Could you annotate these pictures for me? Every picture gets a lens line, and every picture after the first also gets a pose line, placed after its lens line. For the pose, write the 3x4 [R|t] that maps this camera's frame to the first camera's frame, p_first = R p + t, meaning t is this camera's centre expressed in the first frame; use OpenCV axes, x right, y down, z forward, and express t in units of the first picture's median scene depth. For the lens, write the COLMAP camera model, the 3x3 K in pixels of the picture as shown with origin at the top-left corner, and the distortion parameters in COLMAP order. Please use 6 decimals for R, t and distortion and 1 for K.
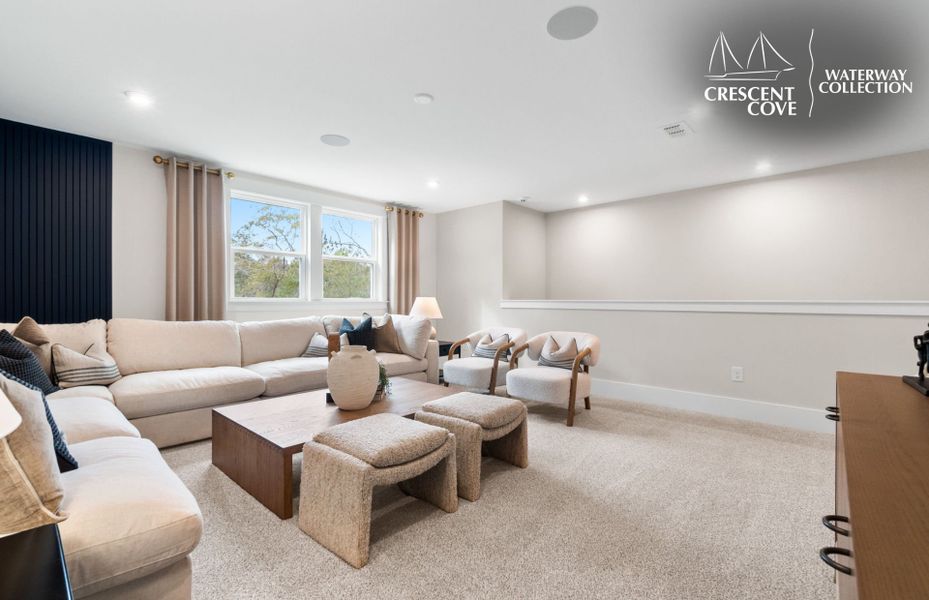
lens RADIAL K [[417.9, 0, 448.5], [0, 417.9, 298.1], [0, 0, 1]] dist [0.001644, 0.000196]
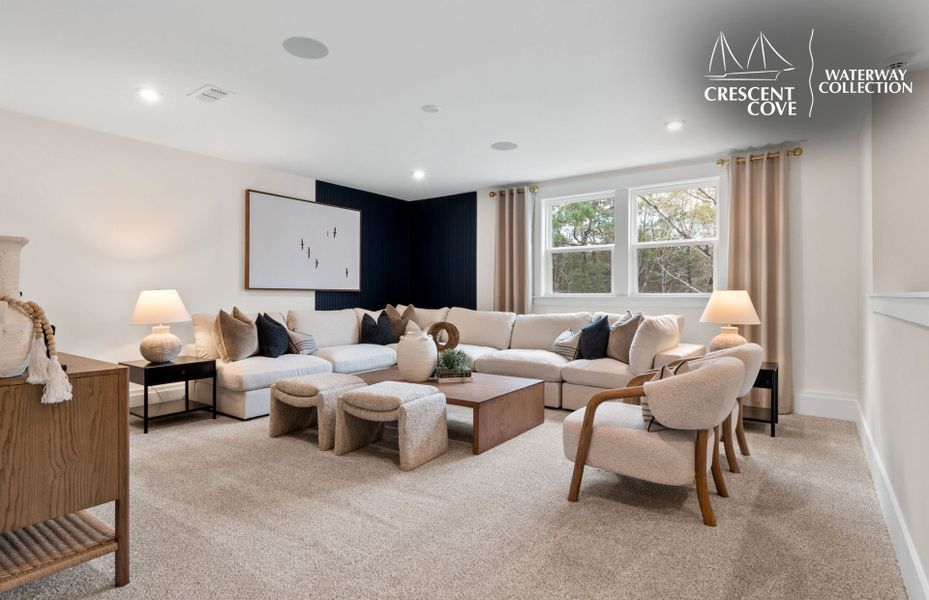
lens RADIAL K [[492.9, 0, 460.5], [0, 492.9, 302.5], [0, 0, 1]] dist [-0.001517, -0.000560]
pose [[0.116289, 0.008436, -0.993180, 0.882648], [0.004469, 0.999949, 0.009017, 0.011539], [0.993205, -0.005487, 0.116246, 0.679391]]
